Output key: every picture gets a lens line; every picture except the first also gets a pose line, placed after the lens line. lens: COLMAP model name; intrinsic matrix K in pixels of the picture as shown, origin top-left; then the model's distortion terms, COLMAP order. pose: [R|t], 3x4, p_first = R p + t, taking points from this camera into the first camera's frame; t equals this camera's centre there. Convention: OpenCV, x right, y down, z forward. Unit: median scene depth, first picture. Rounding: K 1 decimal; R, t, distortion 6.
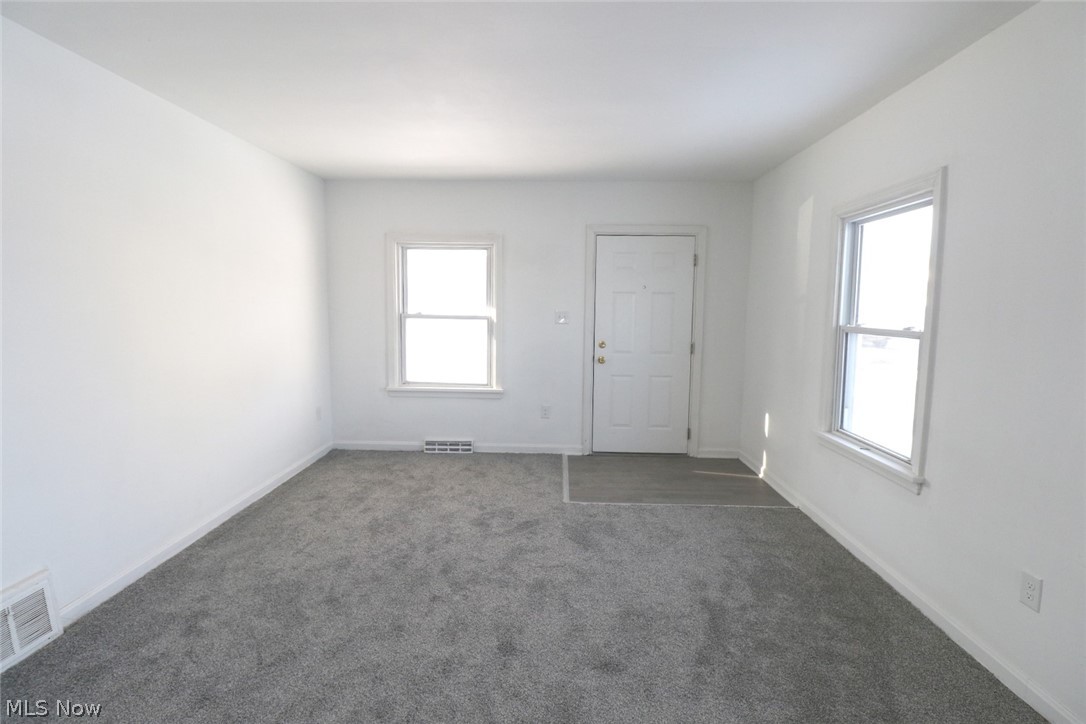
lens RADIAL K [[499.3, 0, 539.5], [0, 499.3, 351.7], [0, 0, 1]] dist [0.003044, -0.015298]
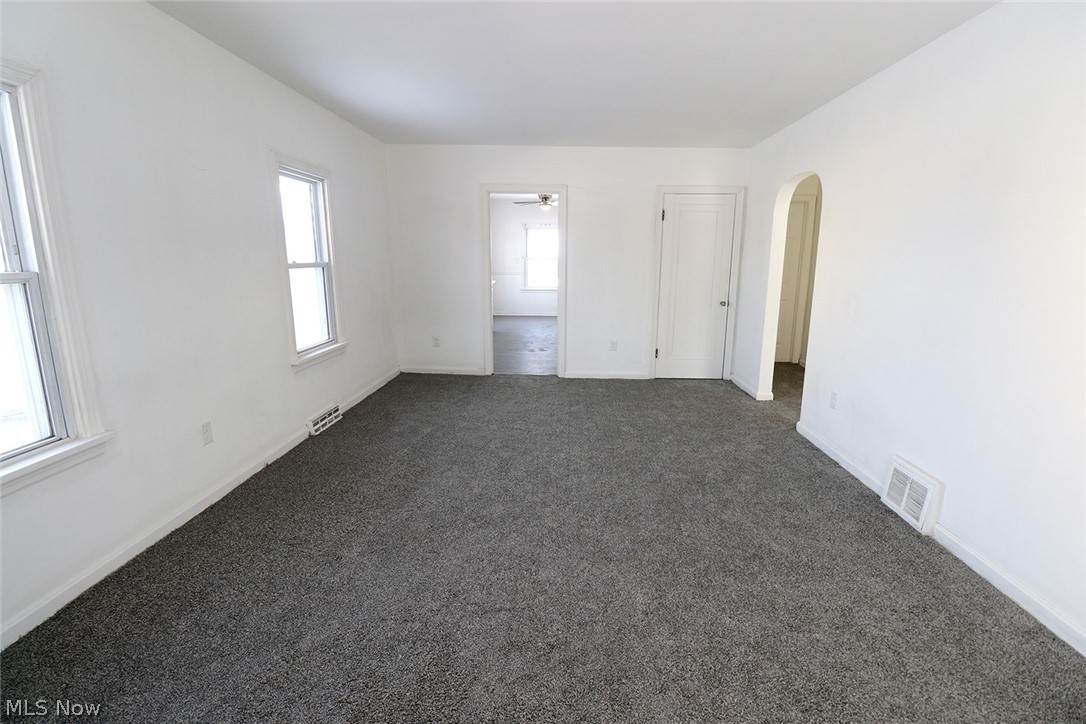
lens RADIAL K [[505.8, 0, 549.0], [0, 505.8, 356.3], [0, 0, 1]] dist [0.003308, -0.015583]
pose [[-0.999748, -0.008867, -0.020605, -0.038275], [-0.014245, 0.960525, 0.277829, -0.174020], [0.017328, 0.278053, -0.960410, 2.118237]]
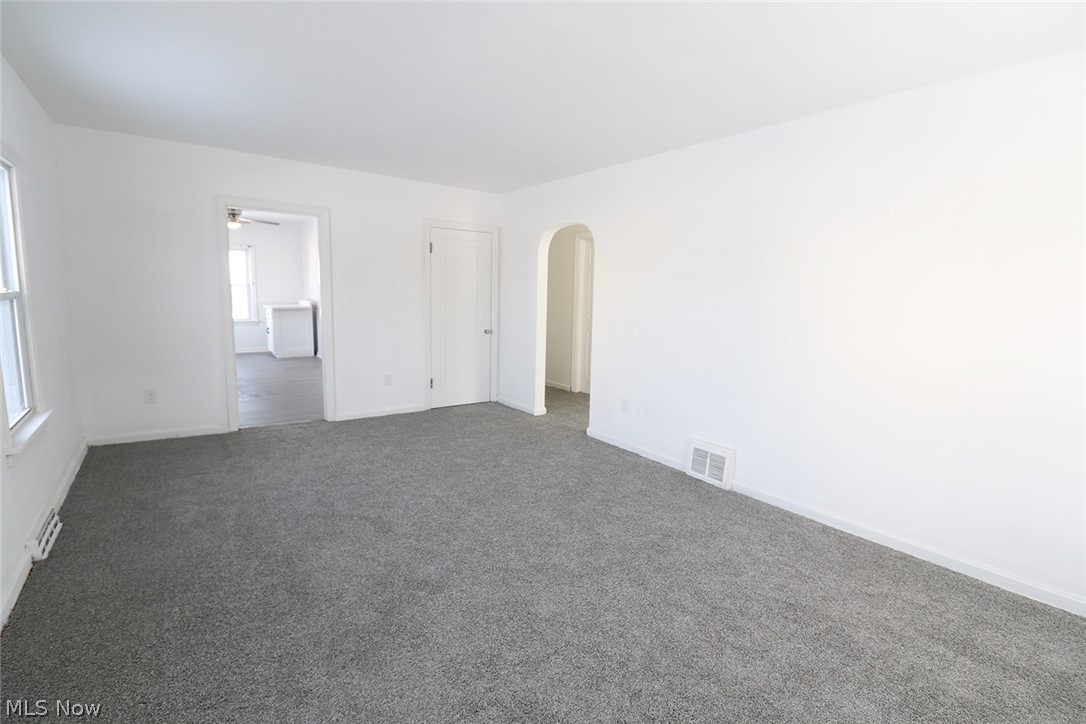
lens RADIAL K [[505.8, 0, 549.0], [0, 505.8, 356.3], [0, 0, 1]] dist [0.003308, -0.015583]
pose [[-0.780421, 0.054039, -0.622915, 0.586045], [-0.086119, 0.977473, 0.192691, -0.163611], [0.619296, 0.204025, -0.758187, 1.919852]]
